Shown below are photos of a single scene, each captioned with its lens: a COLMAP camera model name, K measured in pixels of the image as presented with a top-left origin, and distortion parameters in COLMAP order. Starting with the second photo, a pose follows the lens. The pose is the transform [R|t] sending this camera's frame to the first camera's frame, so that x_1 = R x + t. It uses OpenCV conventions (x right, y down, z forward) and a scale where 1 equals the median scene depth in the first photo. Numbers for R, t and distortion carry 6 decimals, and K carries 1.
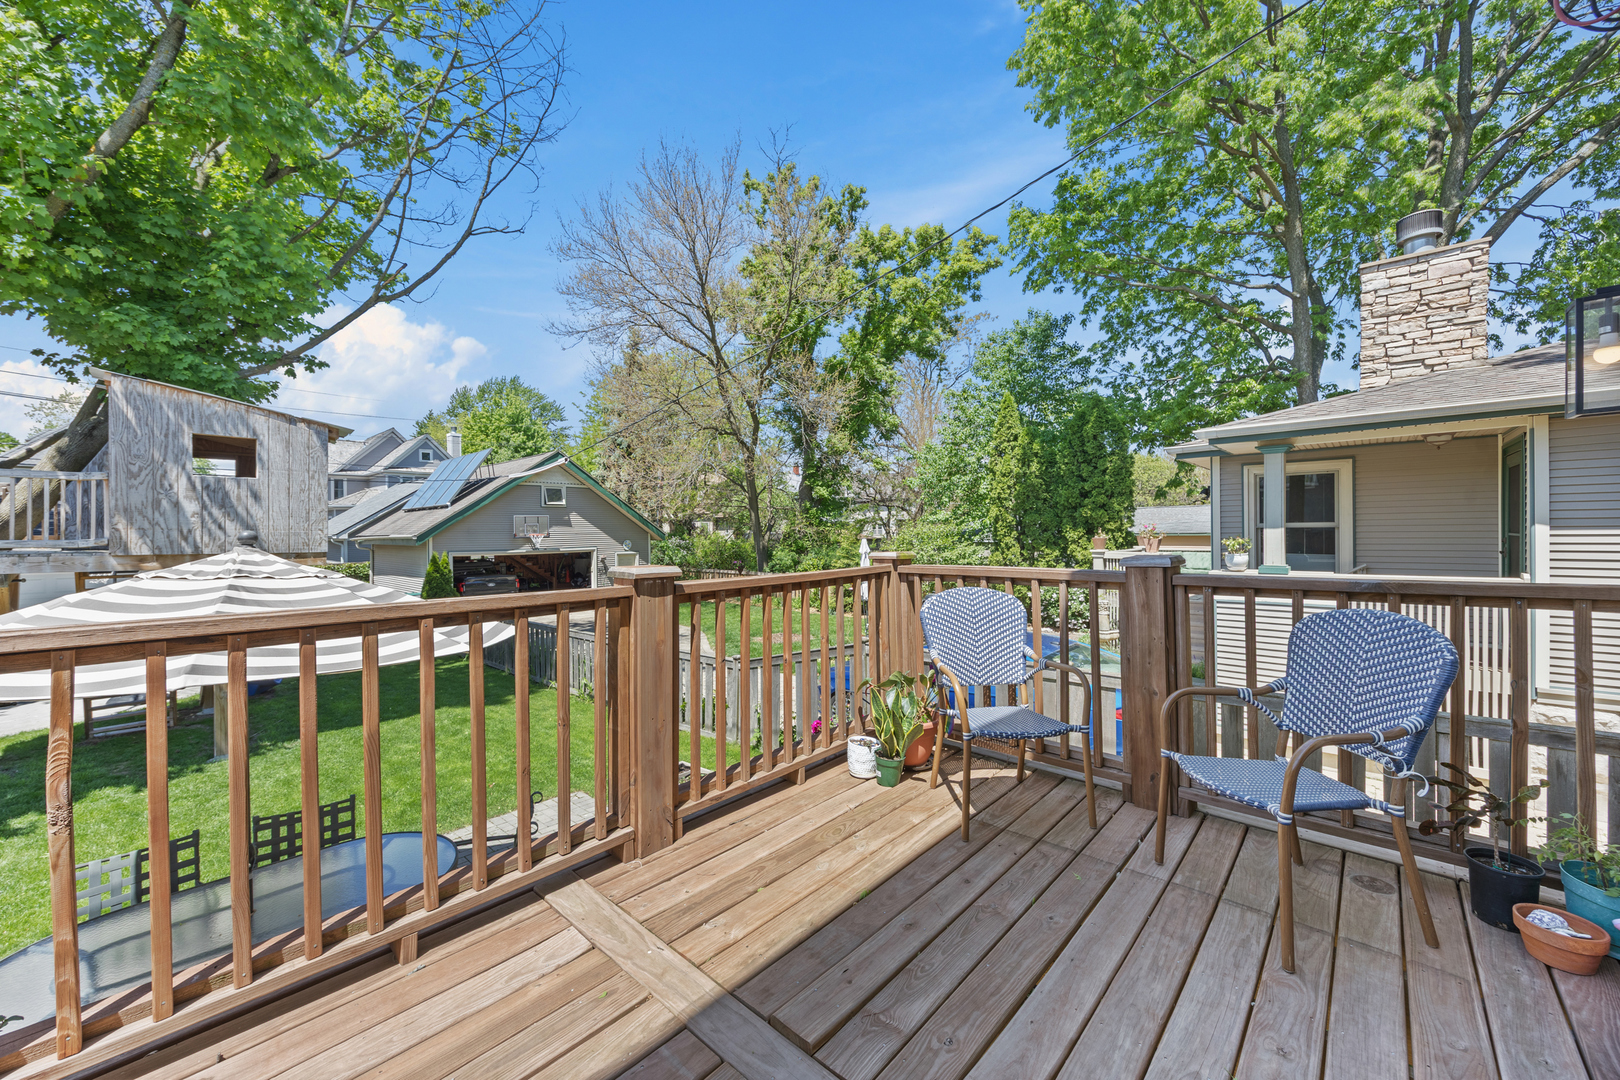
lens RADIAL K [[618.4, 0, 805.7], [0, 618.4, 536.0], [0, 0, 1]] dist [-0.002549, -0.000306]
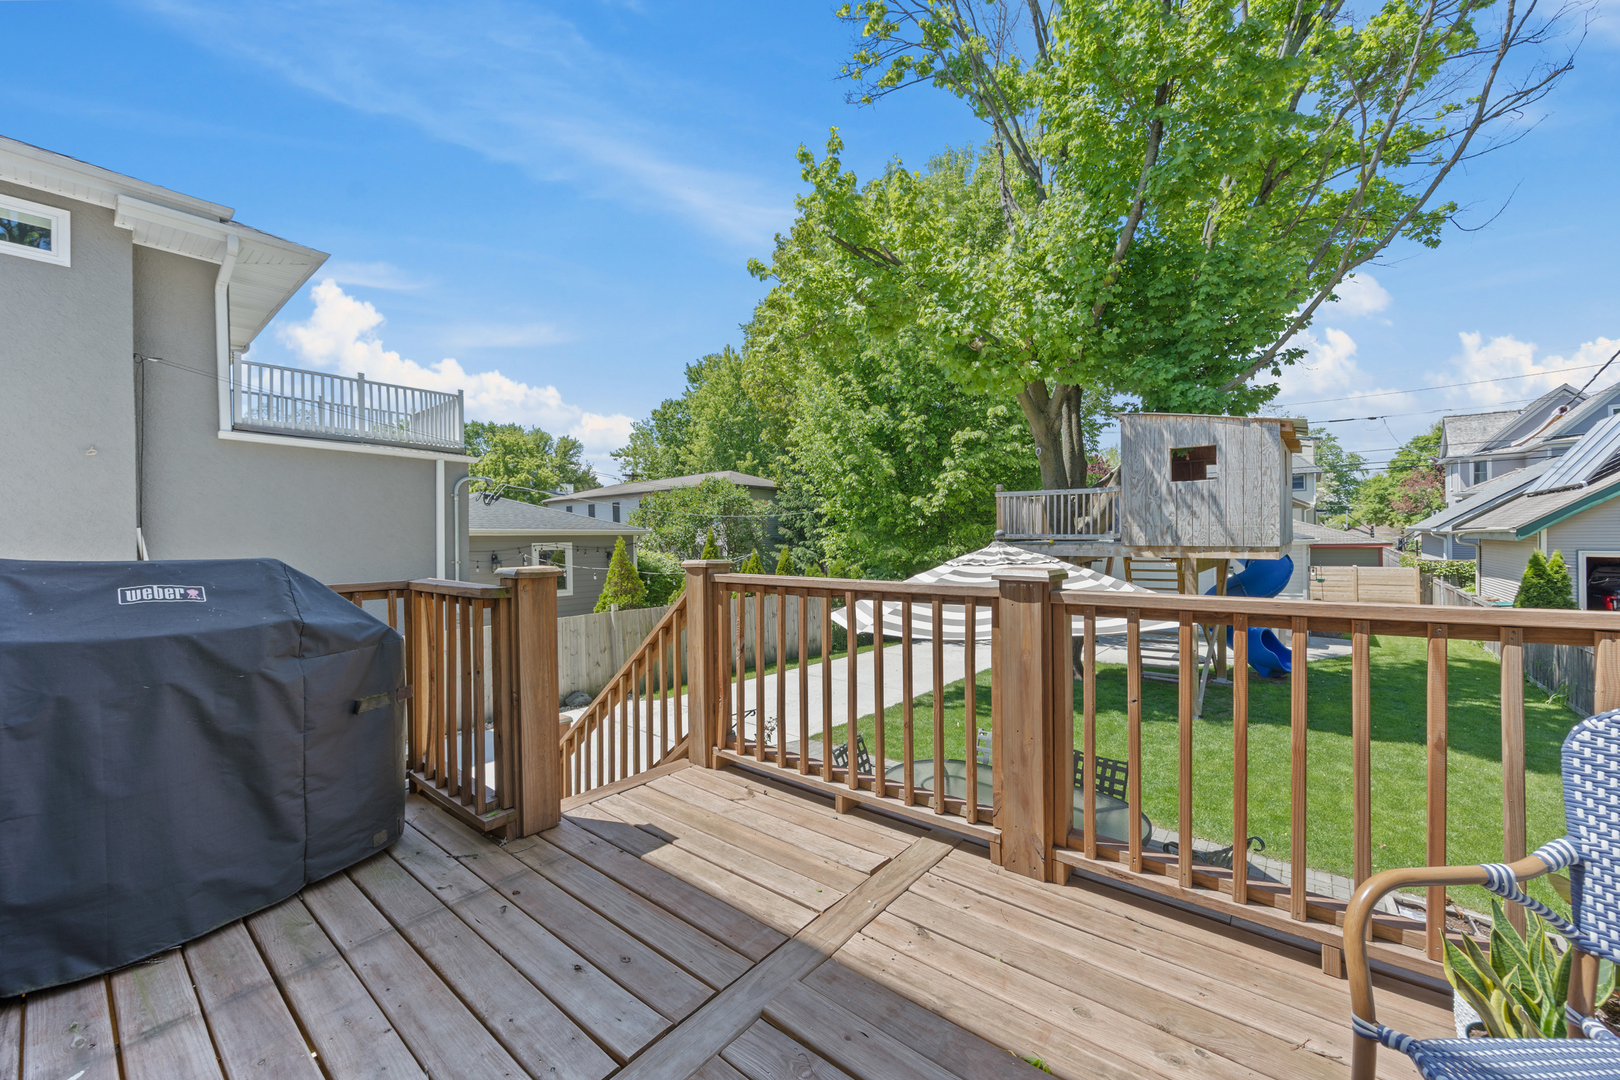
lens RADIAL K [[618.4, 0, 803.6], [0, 618.4, 545.4], [0, 0, 1]] dist [-0.002549, -0.000306]
pose [[0.058995, 0.021481, -0.998027, 0.187815], [0.006301, 0.999741, 0.021890, -0.003308], [0.998238, -0.007580, 0.058845, 0.175310]]
